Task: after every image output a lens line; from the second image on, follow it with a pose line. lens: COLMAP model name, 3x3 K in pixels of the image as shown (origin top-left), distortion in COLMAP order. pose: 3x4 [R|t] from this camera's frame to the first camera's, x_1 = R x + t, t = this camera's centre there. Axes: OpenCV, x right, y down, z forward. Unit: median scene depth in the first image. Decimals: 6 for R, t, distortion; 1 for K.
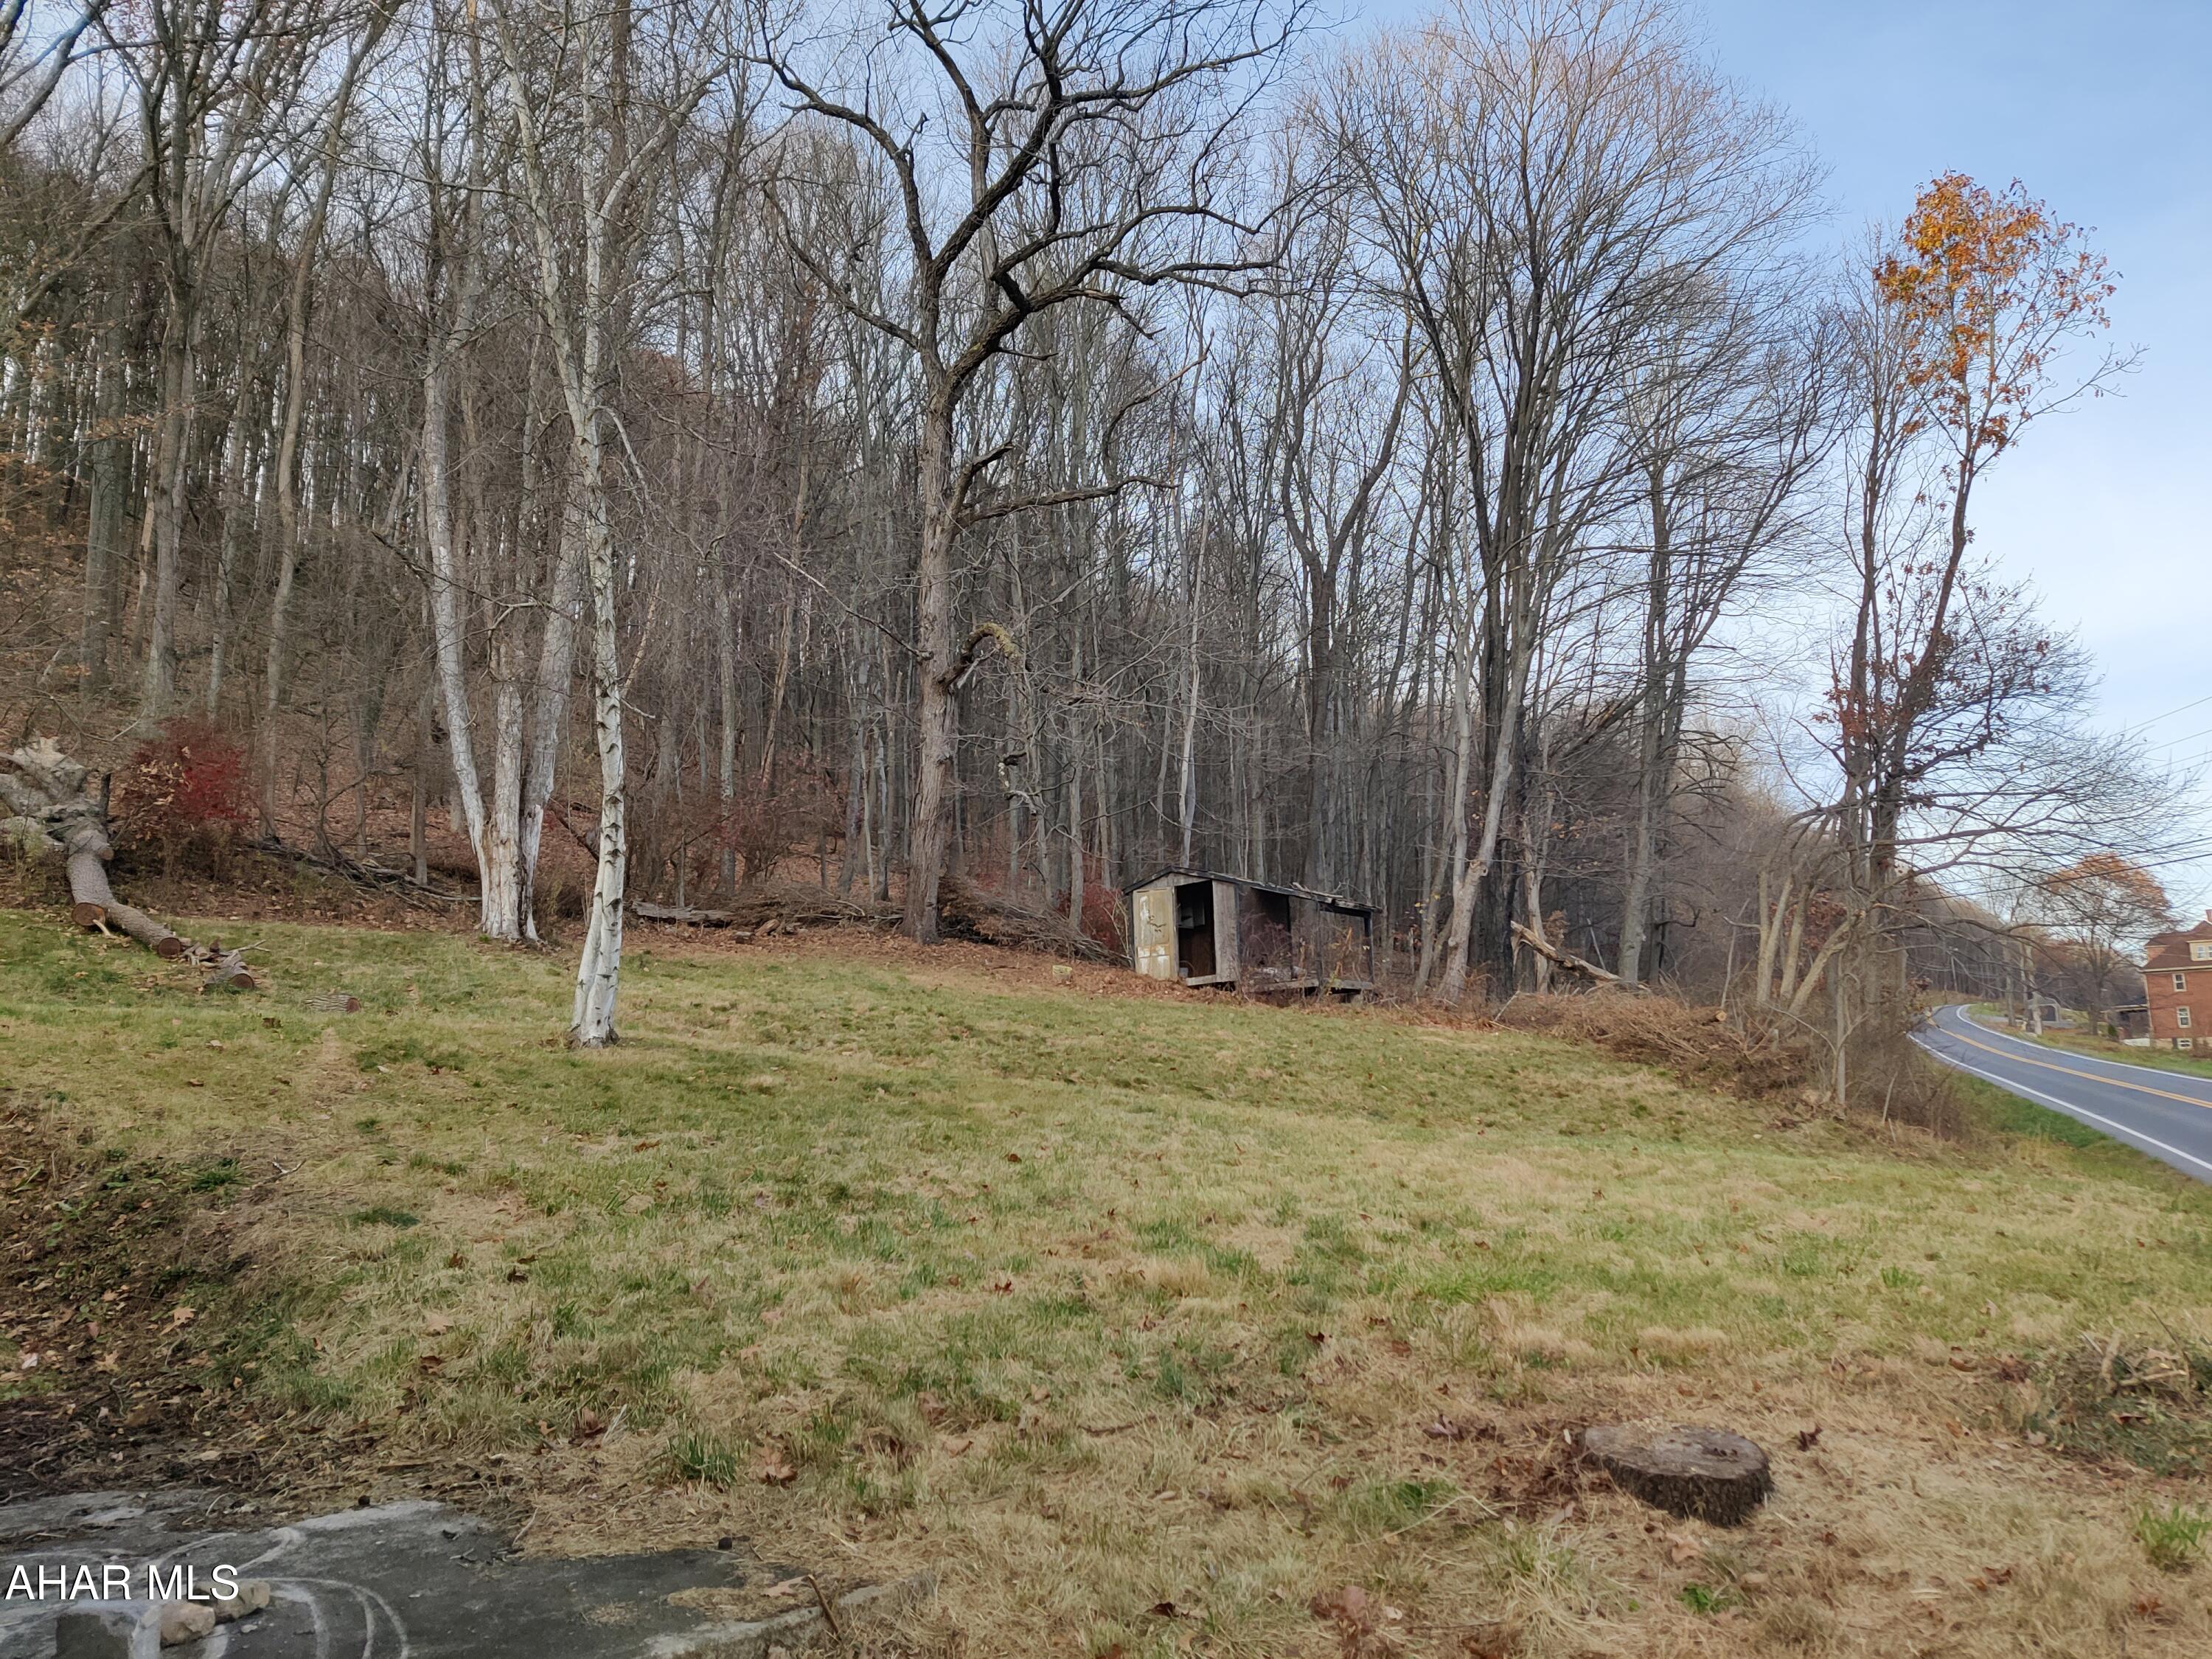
lens RADIAL K [[1674.9, 0, 1106.0], [0, 1674.9, 845.4], [0, 0, 1]] dist [0.039126, -0.065246]
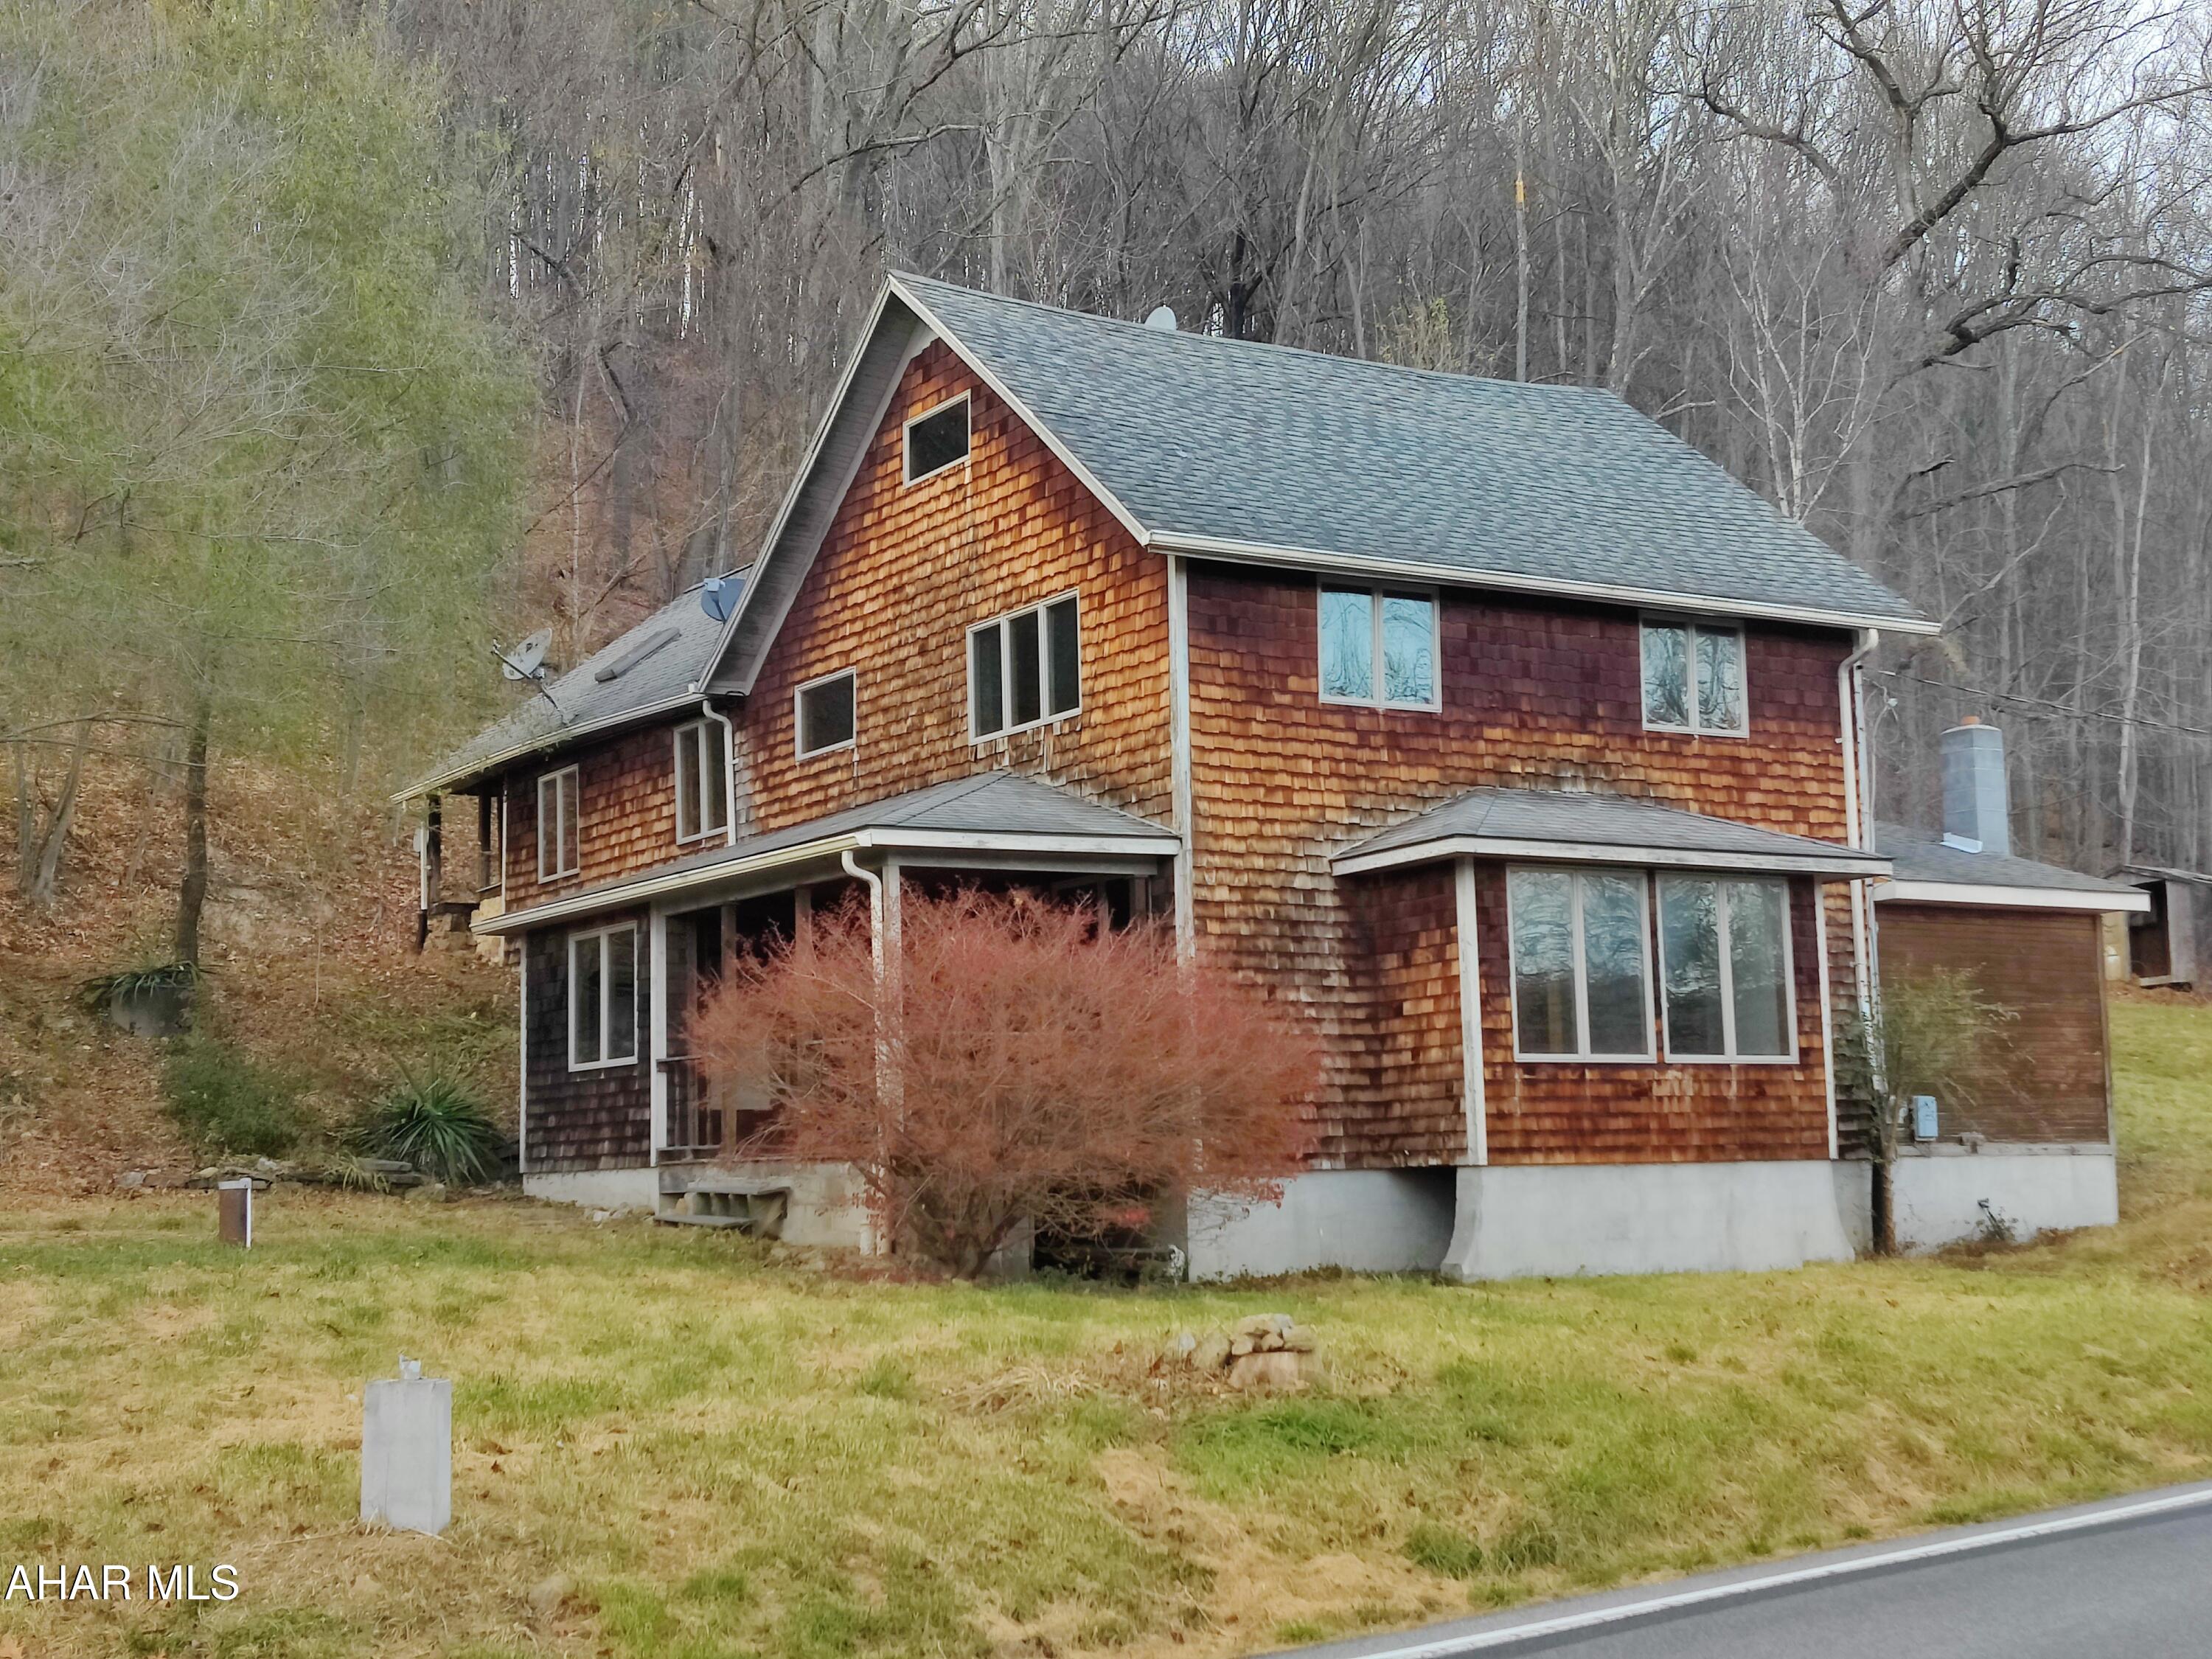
lens RADIAL K [[2796.5, 0, 1080.1], [0, 2796.5, 866.3], [0, 0, 1]] dist [0.175366, -0.506246]
pose [[0.960909, -0.013118, -0.276554, -0.089586], [0.027419, 0.998475, 0.047909, -0.085378], [0.275504, -0.053619, 0.959803, -0.791084]]
